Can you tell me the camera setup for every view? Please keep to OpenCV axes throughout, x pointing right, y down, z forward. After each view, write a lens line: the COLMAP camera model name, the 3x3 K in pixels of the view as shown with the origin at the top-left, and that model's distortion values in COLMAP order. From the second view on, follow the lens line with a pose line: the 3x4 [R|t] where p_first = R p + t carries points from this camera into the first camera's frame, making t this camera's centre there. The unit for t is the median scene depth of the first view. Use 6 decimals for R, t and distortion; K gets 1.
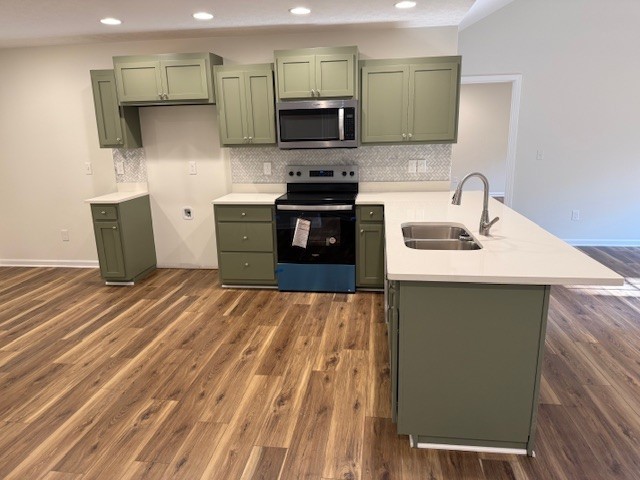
lens RADIAL K [[445.3, 0, 317.3], [0, 445.3, 242.2], [0, 0, 1]] dist [0.091852, -0.119116]
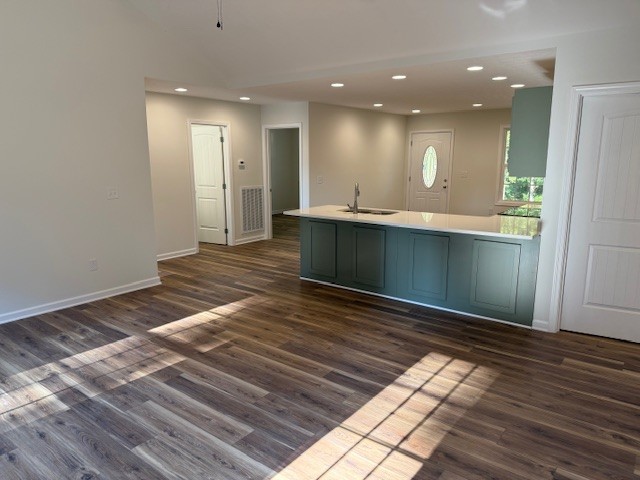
lens RADIAL K [[445.3, 0, 317.3], [0, 445.3, 242.2], [0, 0, 1]] dist [0.091852, -0.119116]
pose [[-0.498184, 0.186683, -0.846736, 1.384727], [-0.198399, 0.926097, 0.320909, -0.321836], [0.844068, 0.327863, -0.424329, 1.118050]]
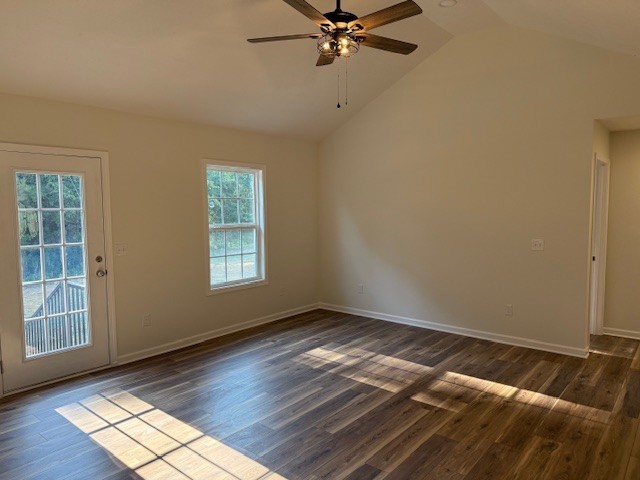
lens RADIAL K [[438.5, 0, 320.9], [0, 438.5, 237.7], [0, 0, 1]] dist [0.056325, -0.073533]
pose [[-0.847319, -0.006697, 0.531042, 0.470196], [0.153460, 0.954179, 0.256890, -0.360084], [-0.508429, 0.299161, -0.807467, 1.341062]]
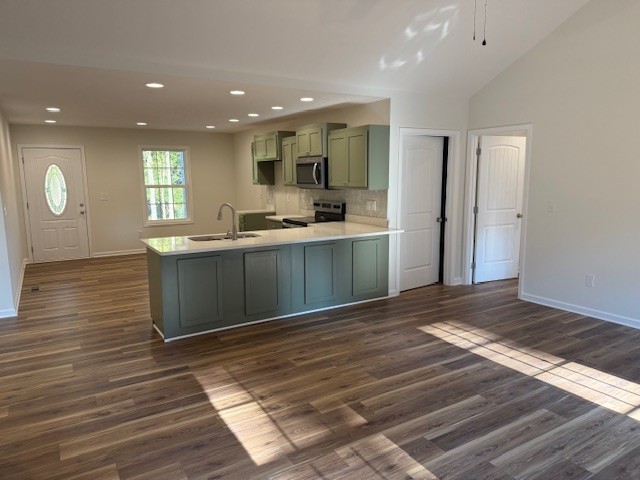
lens RADIAL K [[451.0, 0, 321.3], [0, 451.0, 240.8], [0, 0, 1]] dist [0.091318, -0.111238]
pose [[0.630984, 0.129182, -0.764965, 1.245548], [-0.190193, 0.981706, 0.008903, -0.060425], [0.752121, 0.139873, 0.644011, 0.080003]]
